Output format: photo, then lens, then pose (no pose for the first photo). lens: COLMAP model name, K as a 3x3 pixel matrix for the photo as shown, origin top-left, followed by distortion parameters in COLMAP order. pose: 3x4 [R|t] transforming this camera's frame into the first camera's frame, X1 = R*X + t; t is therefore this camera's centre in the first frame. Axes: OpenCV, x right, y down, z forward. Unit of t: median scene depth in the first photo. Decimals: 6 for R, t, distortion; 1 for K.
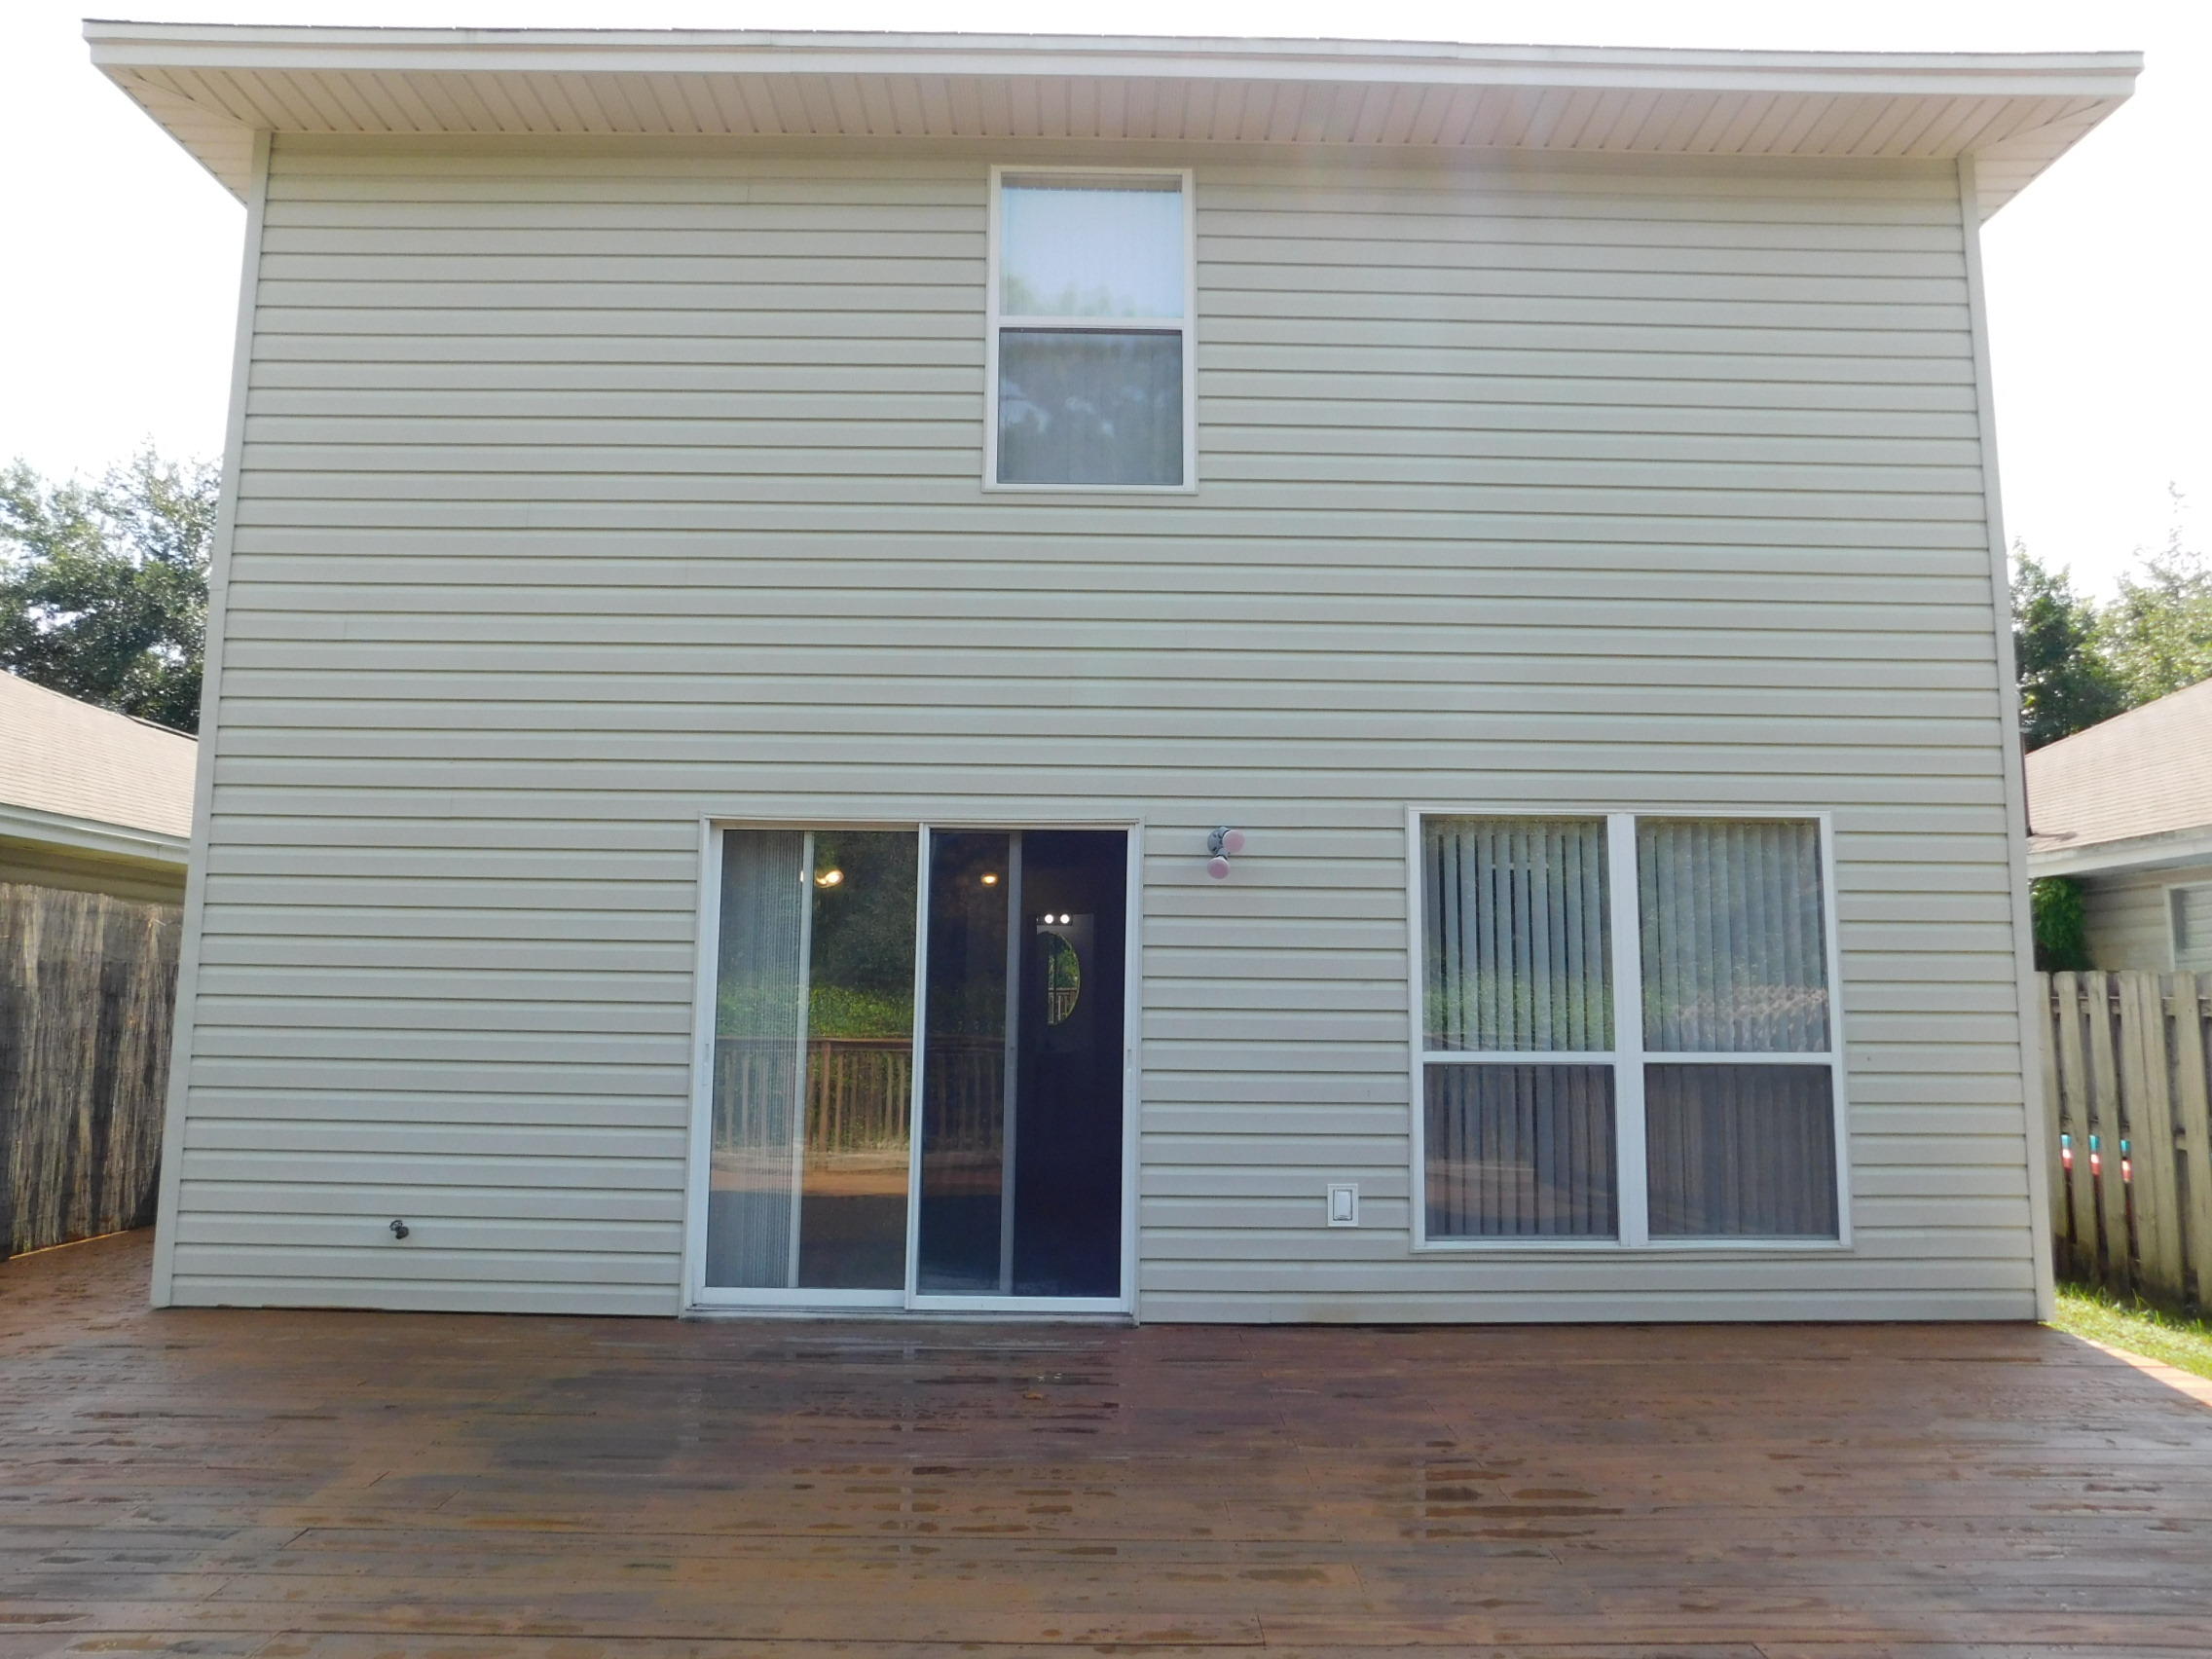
lens RADIAL K [[1480.6, 0, 1114.5], [0, 1480.6, 814.8], [0, 0, 1]] dist [-0.065165, 0.056024]
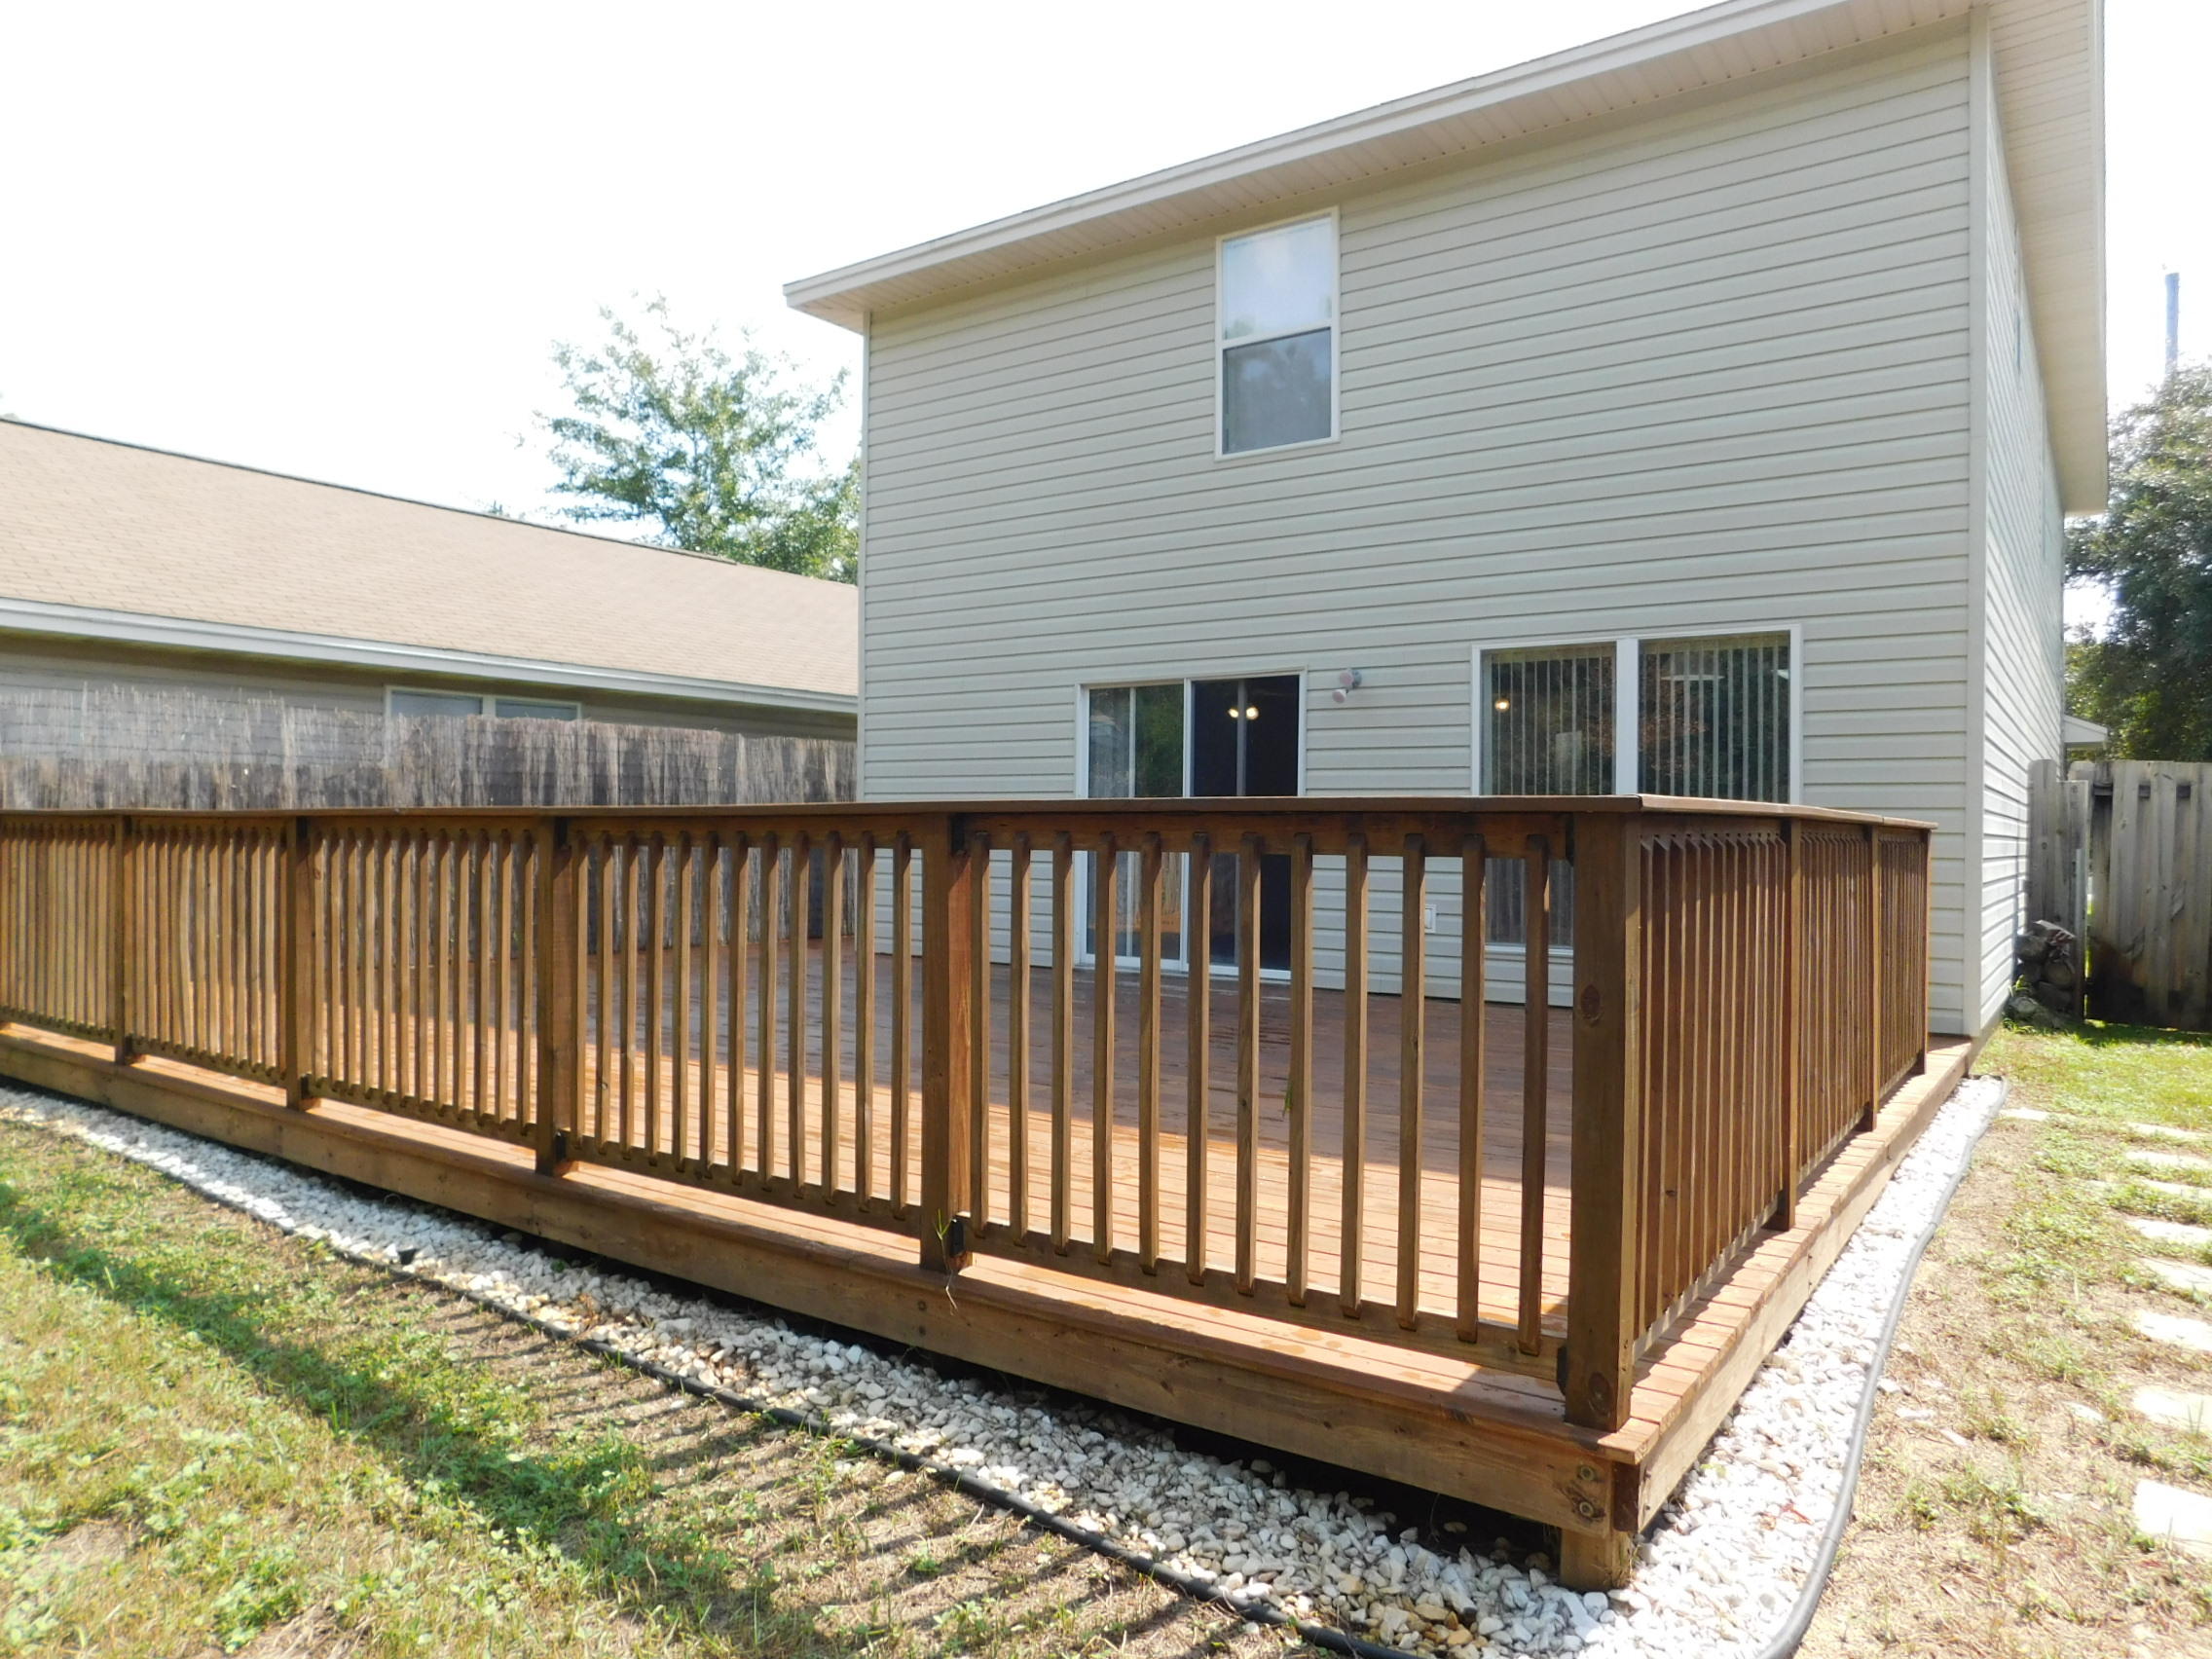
lens RADIAL K [[1480.6, 0, 1124.8], [0, 1480.6, 837.0], [0, 0, 1]] dist [-0.065165, 0.056024]
pose [[0.809660, -0.000425, -0.586899, 0.738909], [0.071351, 0.992654, 0.097714, 0.014741], [0.582546, -0.120991, 0.803742, -0.347206]]
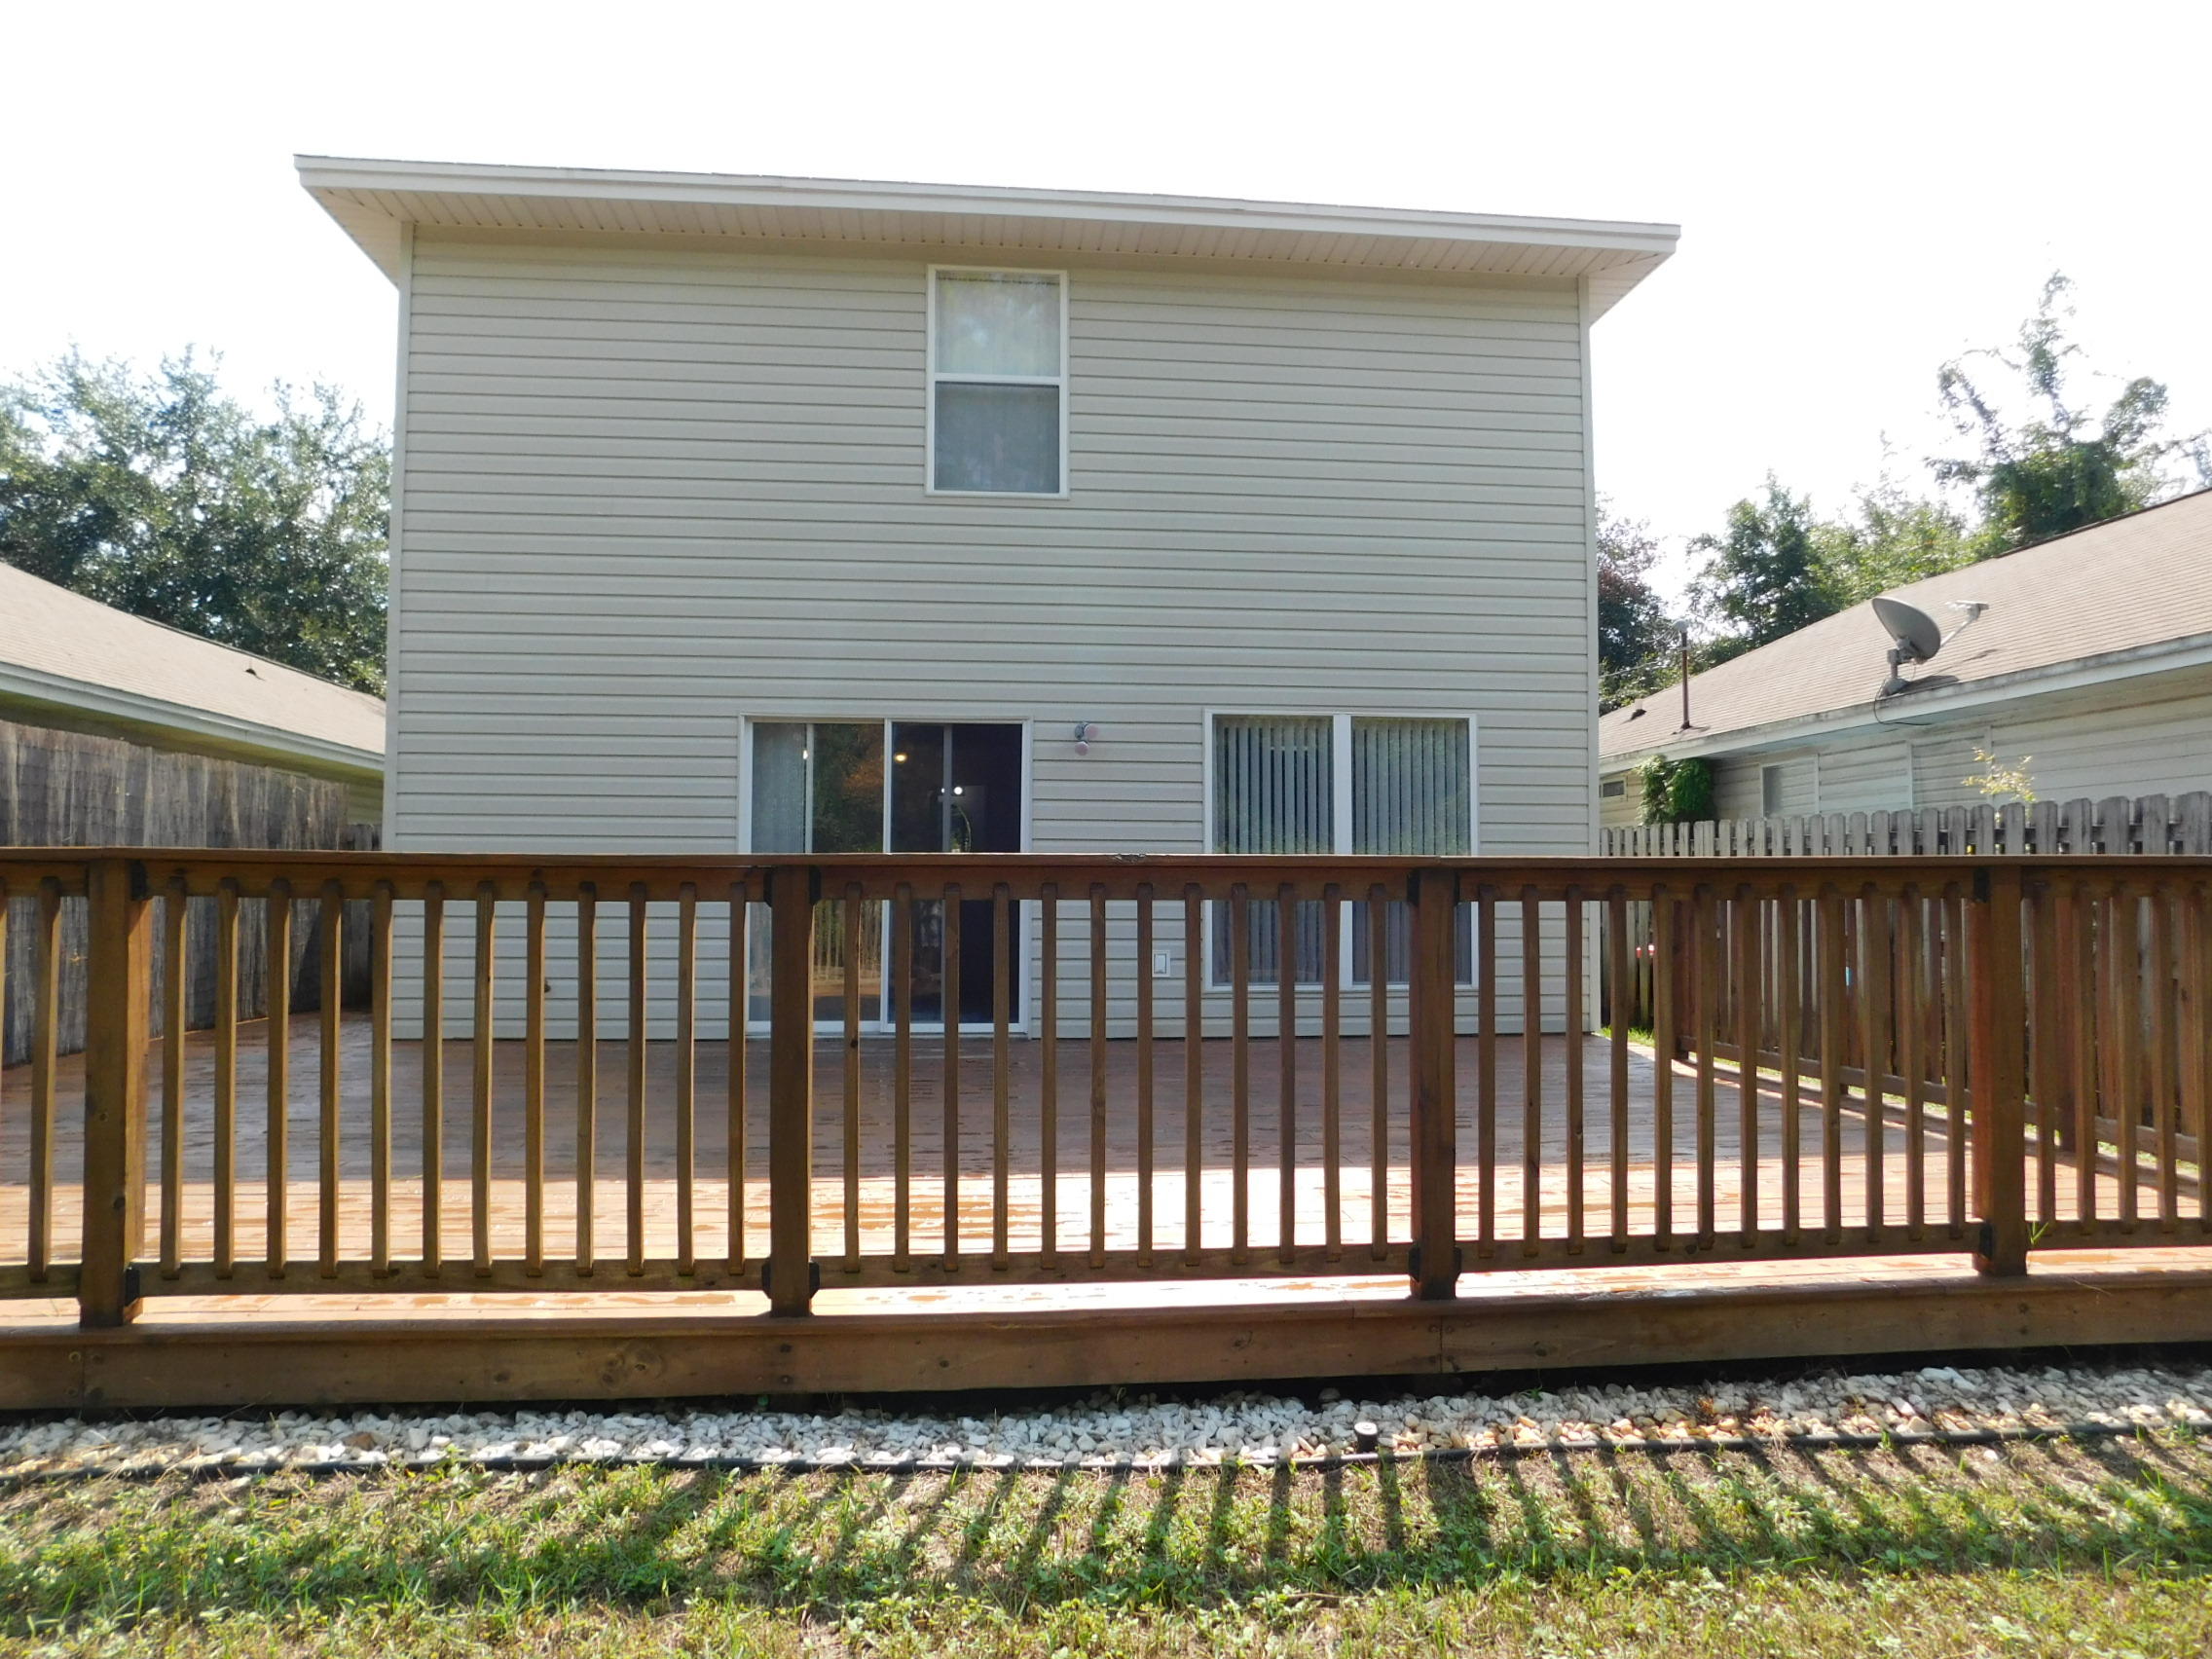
lens RADIAL K [[1480.6, 0, 1117.7], [0, 1480.6, 824.0], [0, 0, 1]] dist [-0.065165, 0.056024]
pose [[0.995783, -0.001528, 0.091731, -0.032509], [-0.006371, 0.996296, 0.085757, -0.017499], [-0.091522, -0.085979, 0.992084, -0.517195]]
